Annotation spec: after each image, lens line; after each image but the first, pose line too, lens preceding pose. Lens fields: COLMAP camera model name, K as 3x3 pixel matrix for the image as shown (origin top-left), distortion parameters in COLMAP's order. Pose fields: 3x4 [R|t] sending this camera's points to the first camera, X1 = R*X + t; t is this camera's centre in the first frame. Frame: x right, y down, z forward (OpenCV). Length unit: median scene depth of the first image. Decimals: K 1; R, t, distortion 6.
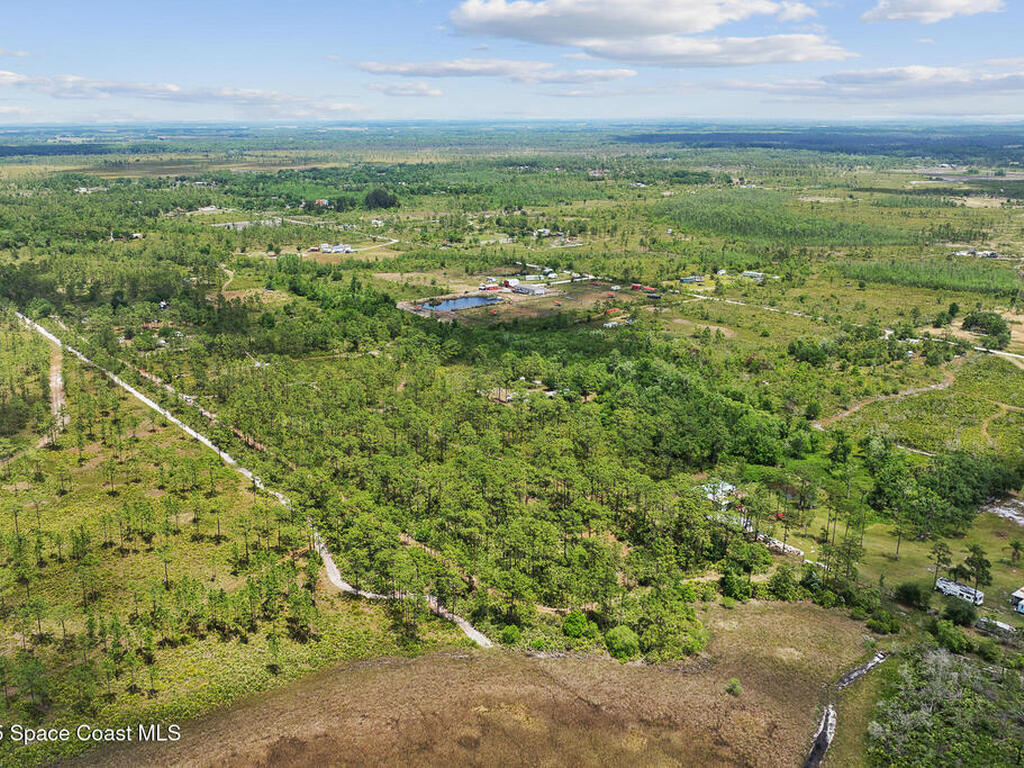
lens RADIAL K [[983.7, 0, 512.0], [0, 983.7, 384.0], [0, 0, 1]] dist [-0.004966, -0.037743]
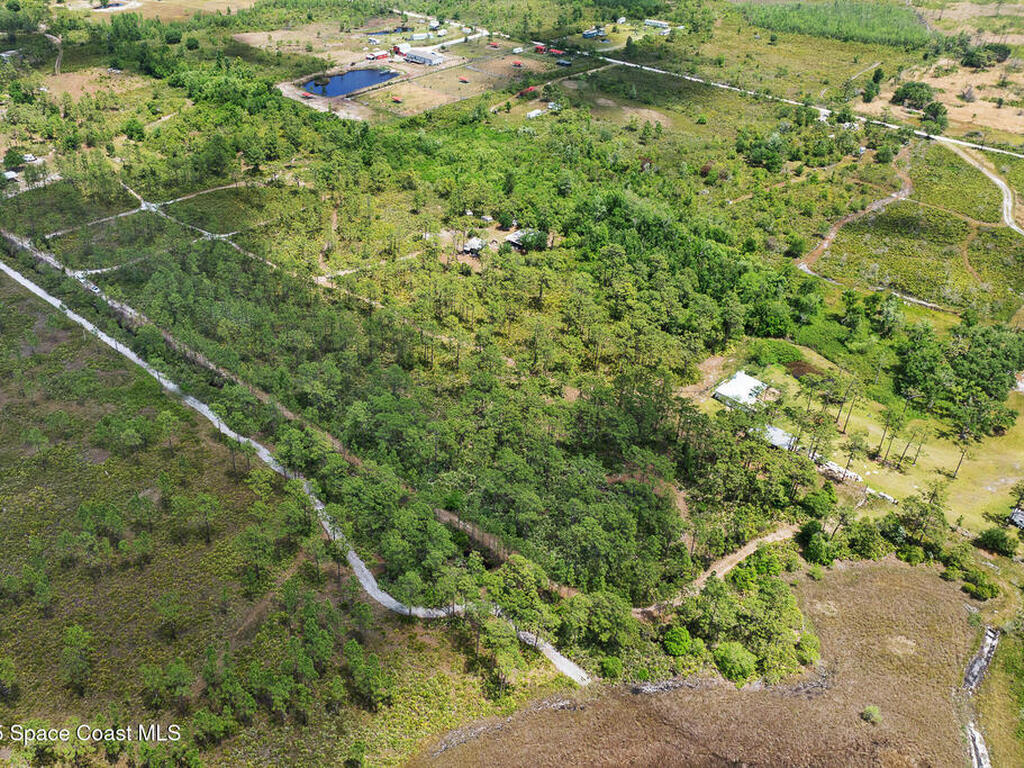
lens RADIAL K [[983.7, 0, 512.0], [0, 983.7, 384.0], [0, 0, 1]] dist [-0.004966, -0.037743]
pose [[0.984968, -0.068104, 0.158746, -0.133978], [0.019112, 0.956321, 0.291692, -0.151720], [-0.171677, -0.284273, 0.943247, 0.179360]]
